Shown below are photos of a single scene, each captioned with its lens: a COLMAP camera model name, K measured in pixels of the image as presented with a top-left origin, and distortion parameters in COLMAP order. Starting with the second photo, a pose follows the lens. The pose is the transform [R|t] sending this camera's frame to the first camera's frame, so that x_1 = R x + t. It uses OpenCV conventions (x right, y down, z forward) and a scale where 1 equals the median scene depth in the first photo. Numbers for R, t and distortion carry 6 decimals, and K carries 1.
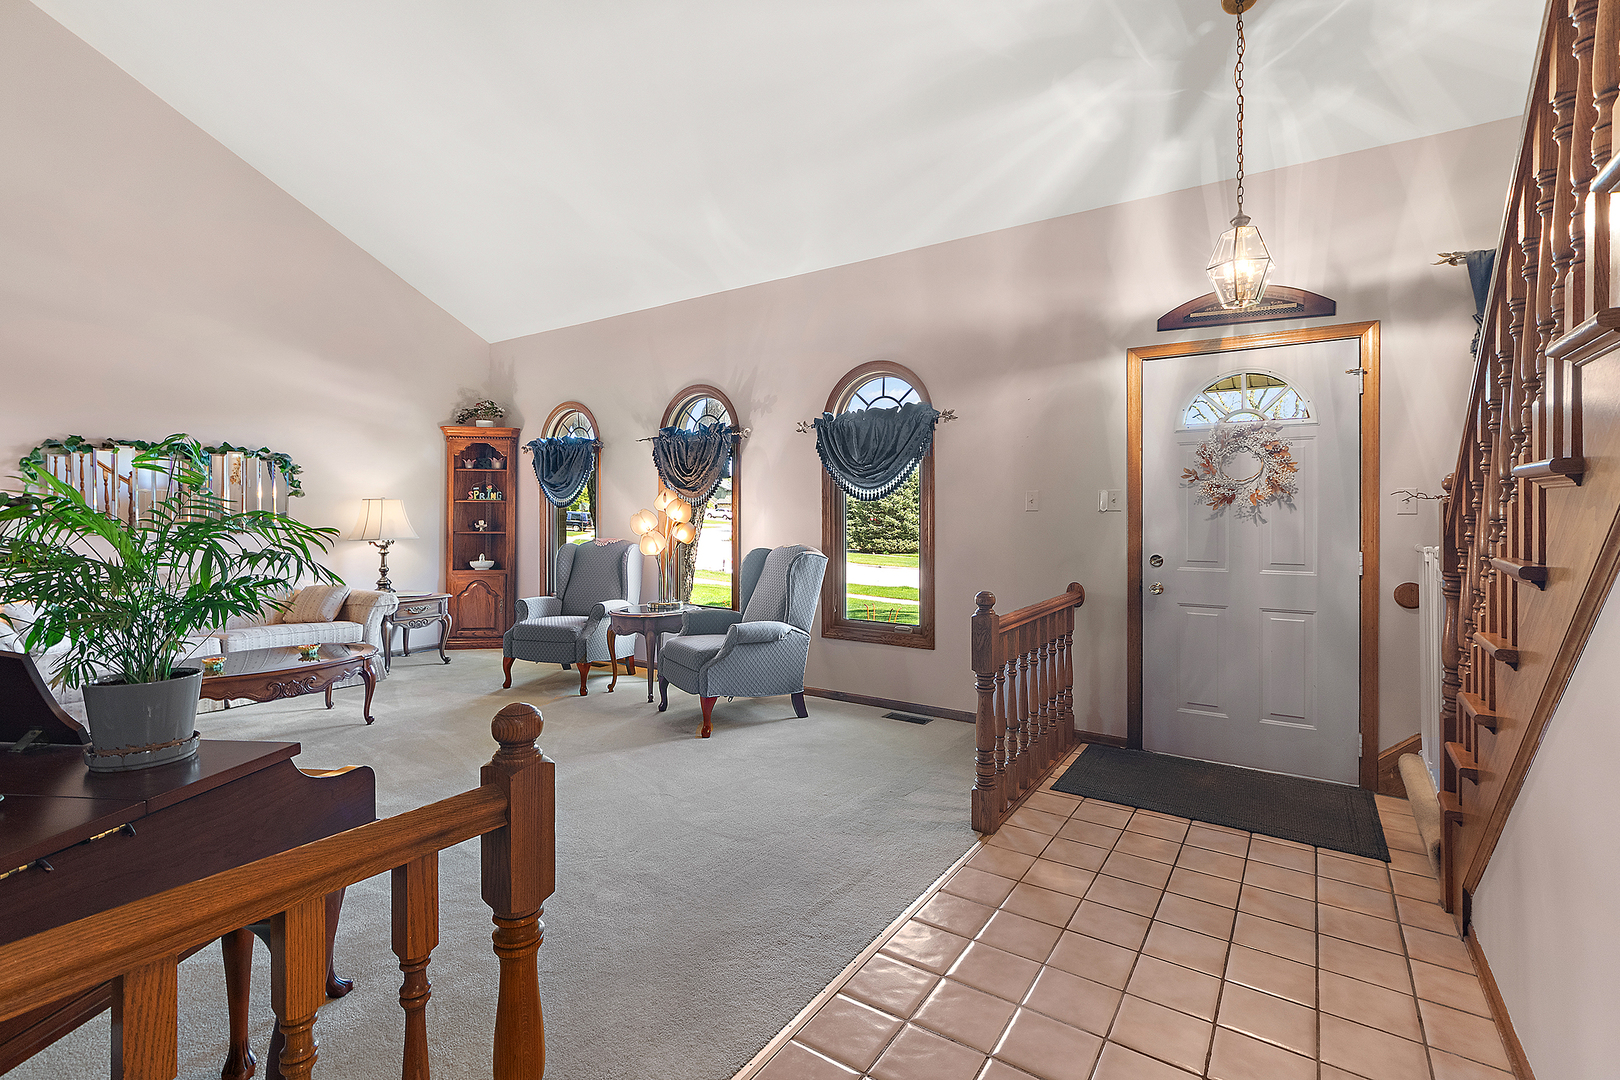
lens RADIAL K [[733.1, 0, 799.4], [0, 733.1, 515.5], [0, 0, 1]] dist [0.004182, -0.000554]
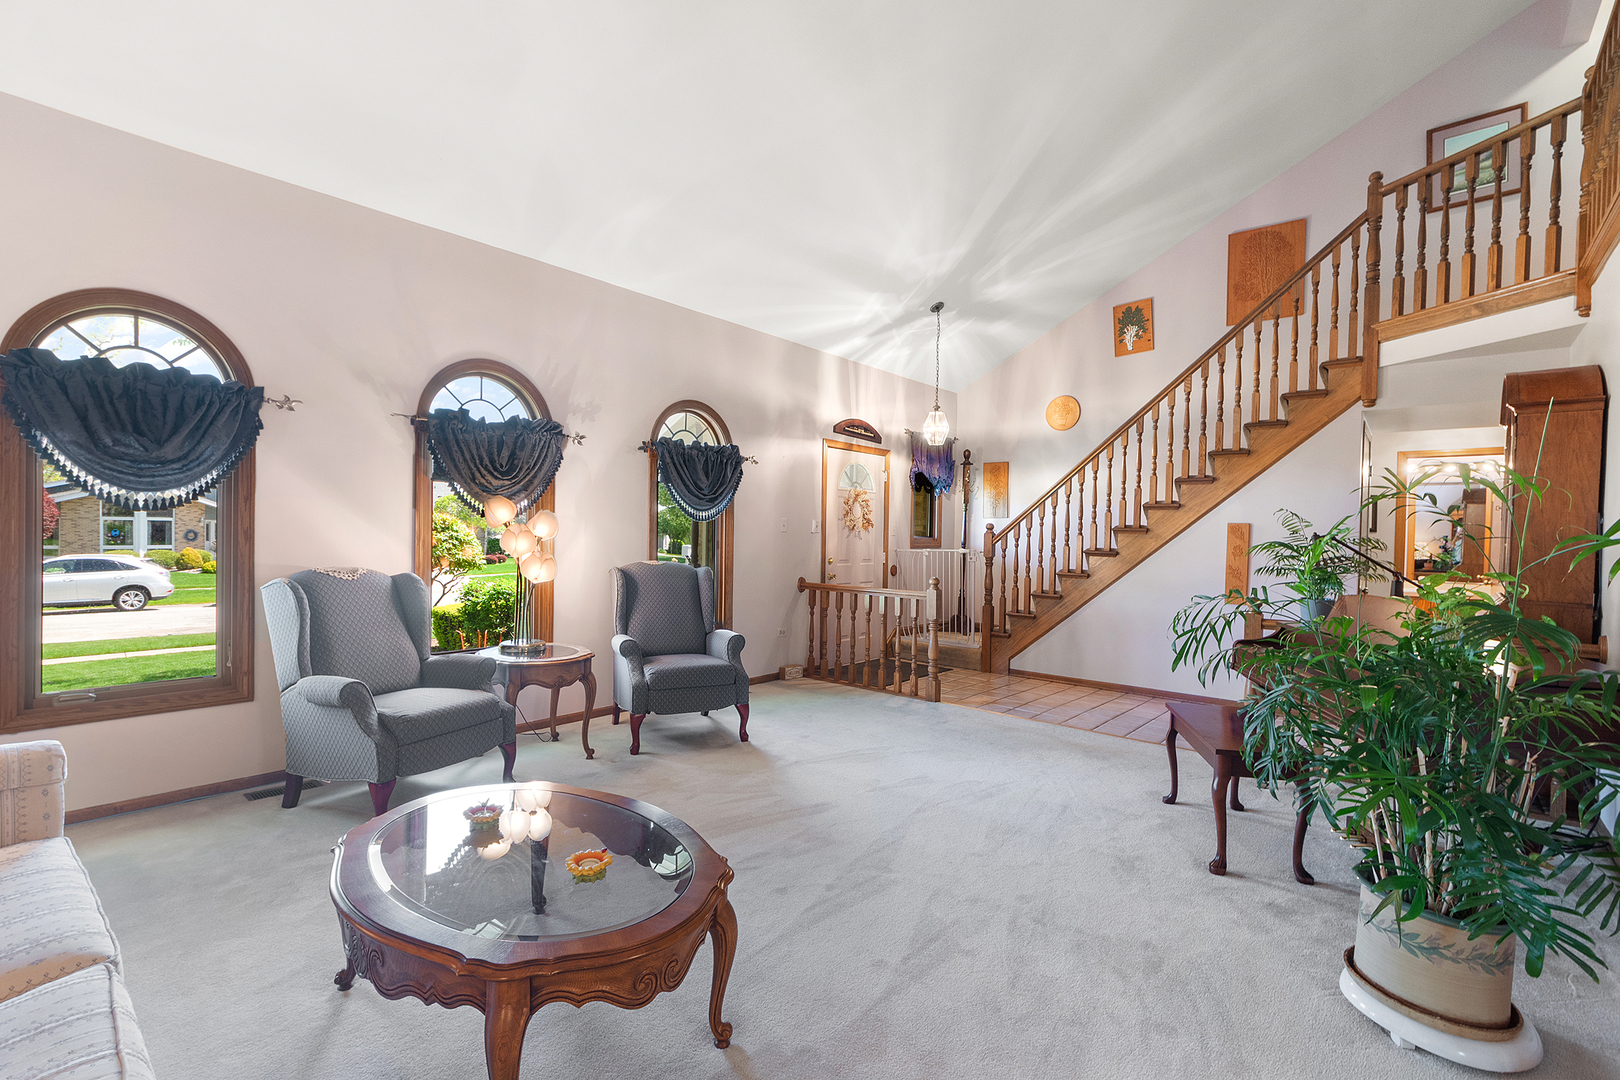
lens RADIAL K [[733.1, 0, 806.6], [0, 733.1, 548.2], [0, 0, 1]] dist [0.004182, -0.000554]
pose [[0.112562, -0.015371, 0.993526, -1.151223], [-0.013819, 0.999759, 0.017033, 0.001991], [-0.993549, -0.015647, 0.112323, 0.763541]]
